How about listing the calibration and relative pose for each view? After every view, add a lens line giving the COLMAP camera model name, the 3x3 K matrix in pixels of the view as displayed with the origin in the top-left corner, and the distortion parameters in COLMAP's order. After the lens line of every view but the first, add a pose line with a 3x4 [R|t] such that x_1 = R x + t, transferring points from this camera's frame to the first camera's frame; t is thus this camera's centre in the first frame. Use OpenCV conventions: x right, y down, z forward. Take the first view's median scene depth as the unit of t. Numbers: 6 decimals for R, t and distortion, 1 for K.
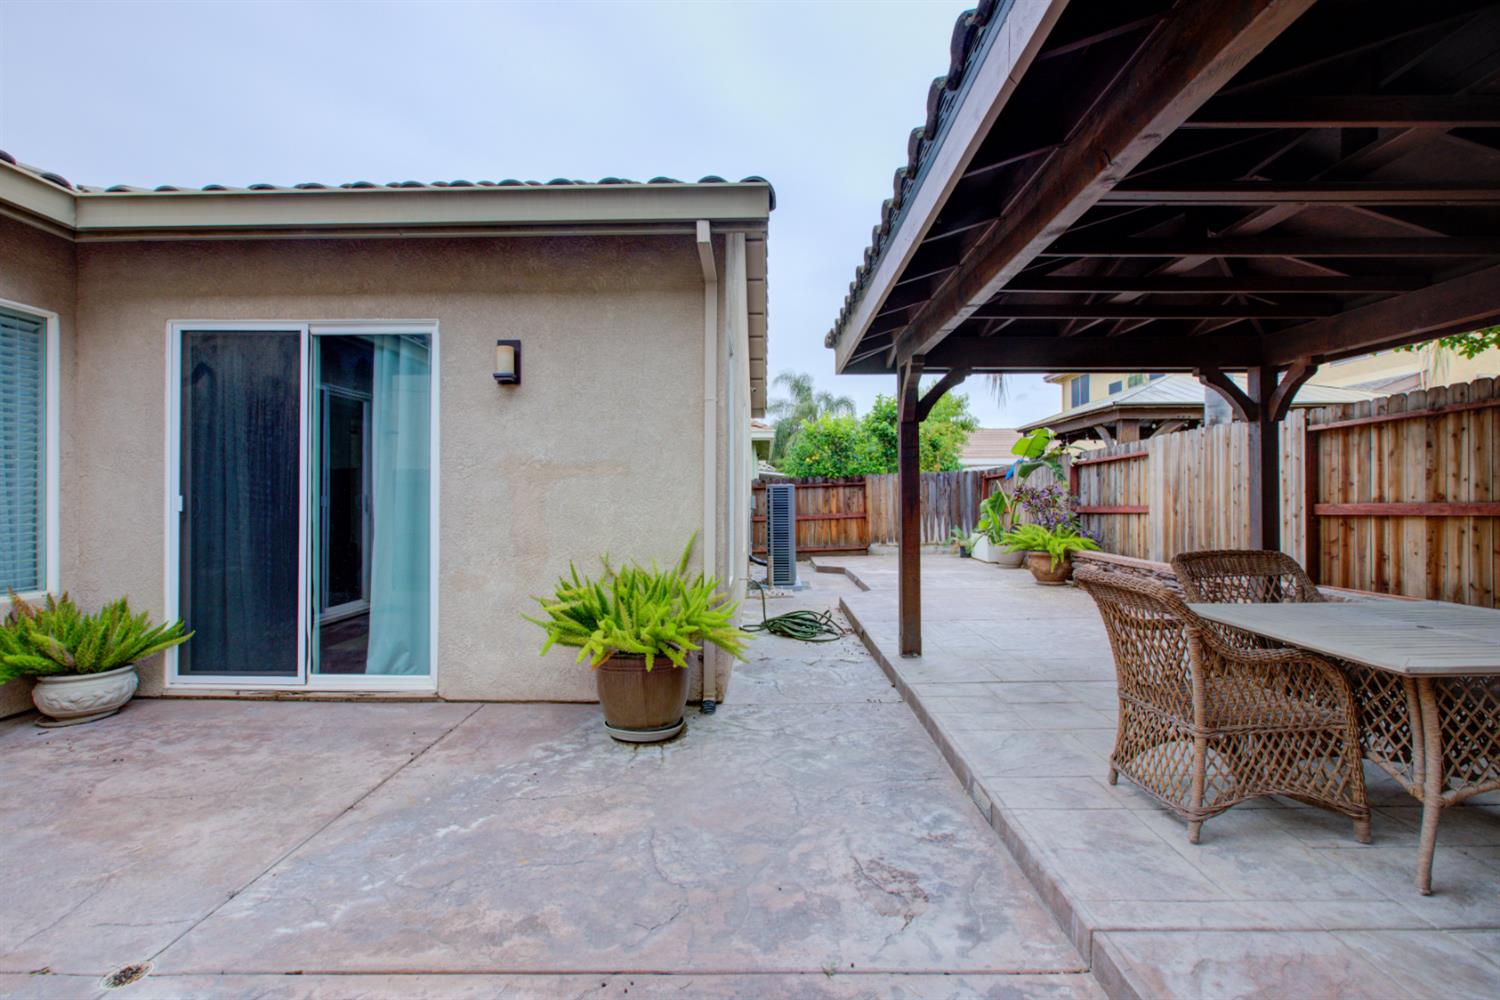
lens RADIAL K [[689.1, 0, 748.7], [0, 689.1, 515.2], [0, 0, 1]] dist [-0.011083, 0.005714]
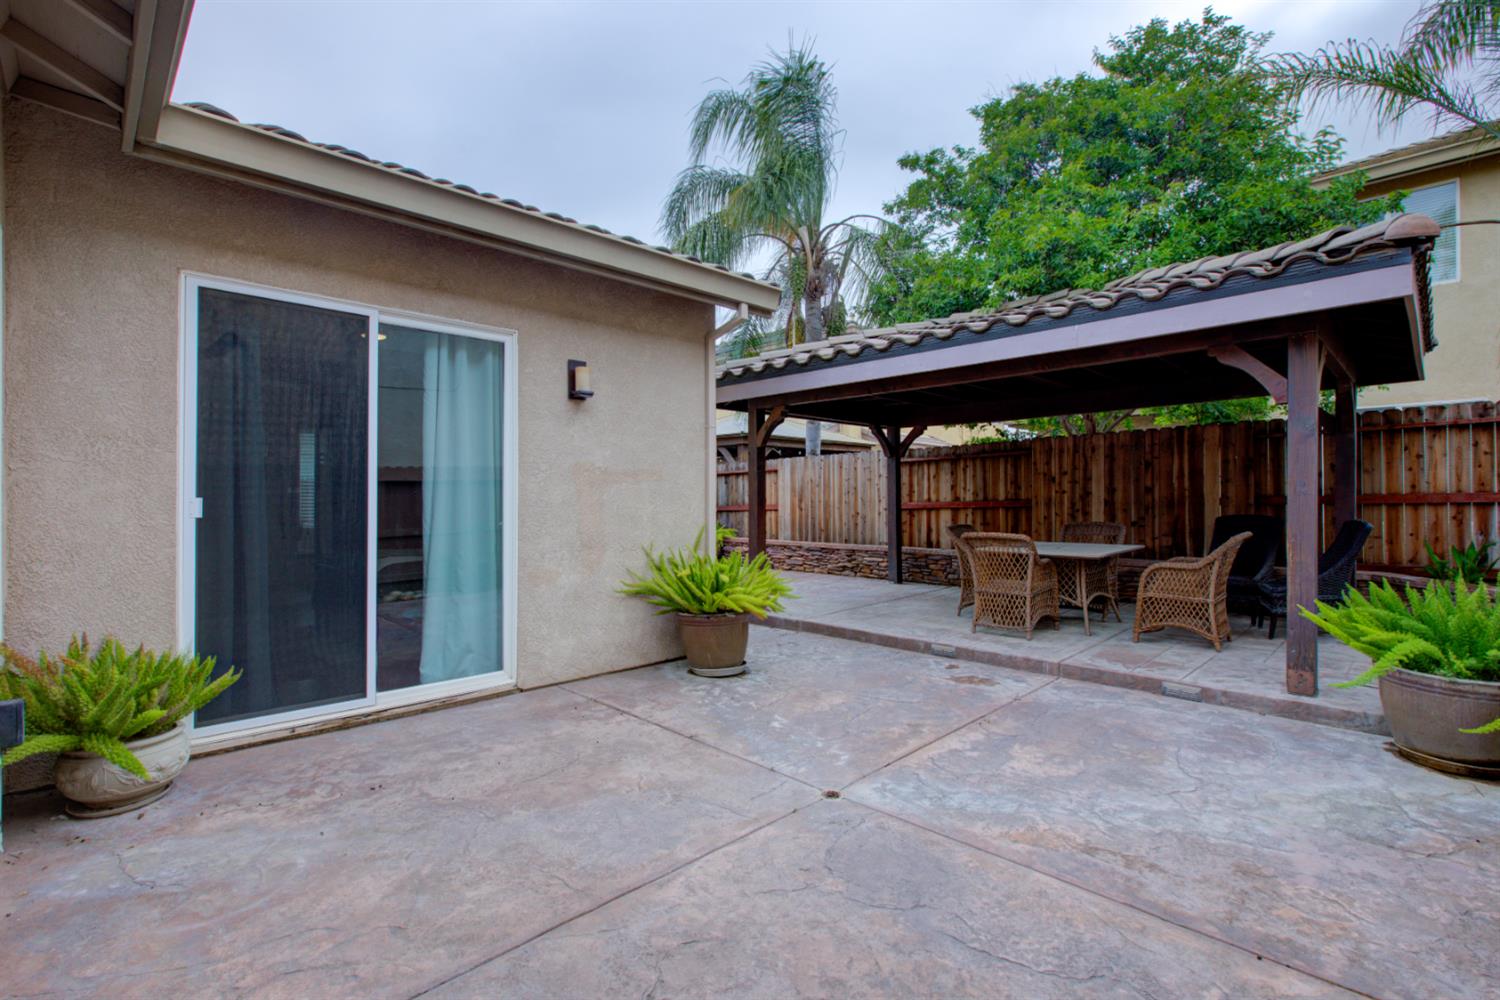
lens RADIAL K [[695.9, 0, 746.9], [0, 695.9, 527.4], [0, 0, 1]] dist [-0.009775, 0.000414]
pose [[0.695094, -0.030176, 0.718285, -0.967824], [0.020212, 0.999544, 0.022433, 0.000033], [-0.718634, -0.001075, 0.695387, 0.001757]]
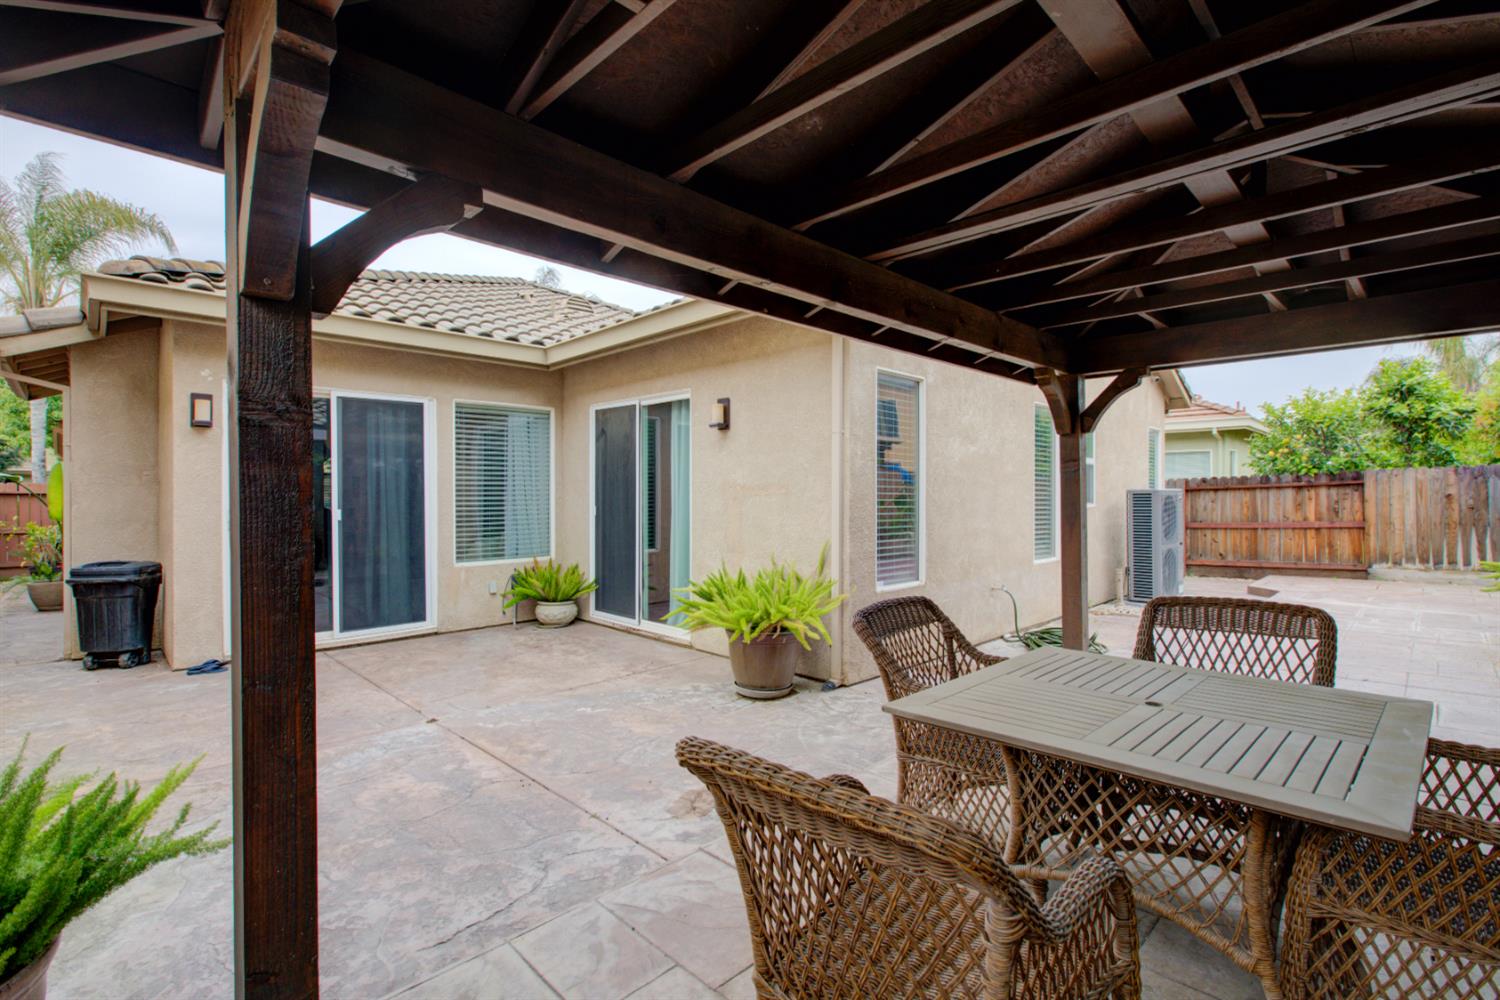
lens RADIAL K [[689.1, 0, 748.7], [0, 689.1, 515.2], [0, 0, 1]] dist [-0.011083, 0.005714]
pose [[0.713398, 0.020841, -0.700449, 0.661736], [-0.014153, 0.999782, 0.015333, -0.038407], [0.700616, -0.001025, 0.713537, 0.034824]]
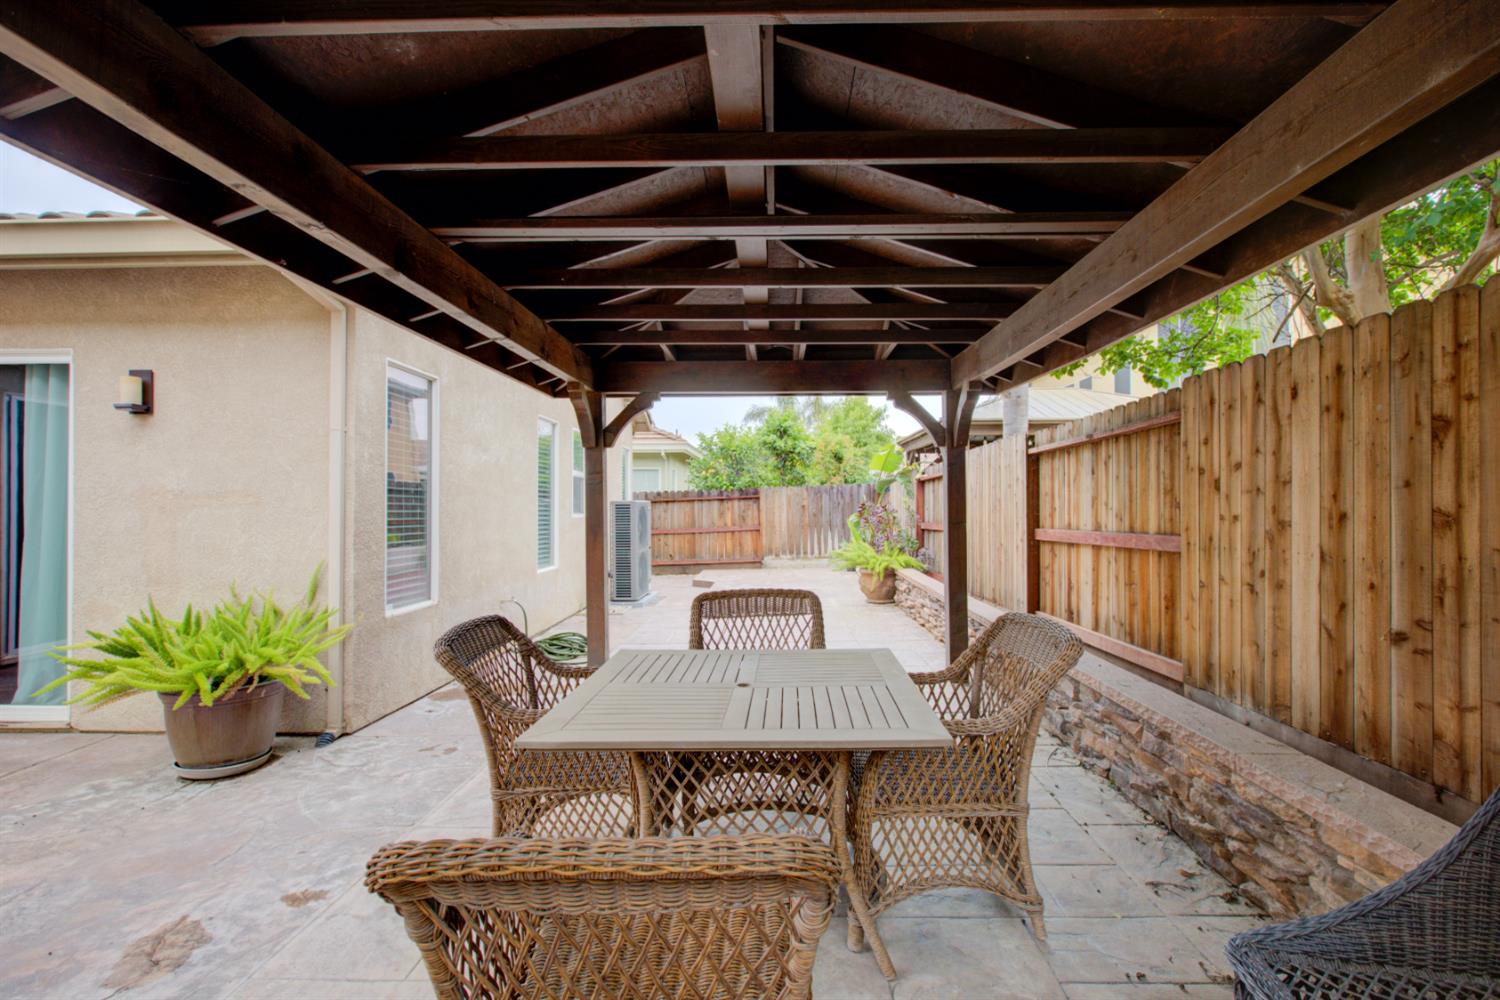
lens RADIAL K [[684.5, 0, 756.9], [0, 684.5, 516.9], [0, 0, 1]] dist [-0.010317, 0.006894]
pose [[0.999882, -0.000480, -0.015333, 0.558912], [0.000409, 0.999989, -0.004634, -0.036081], [0.015336, 0.004627, 0.999872, 0.025117]]
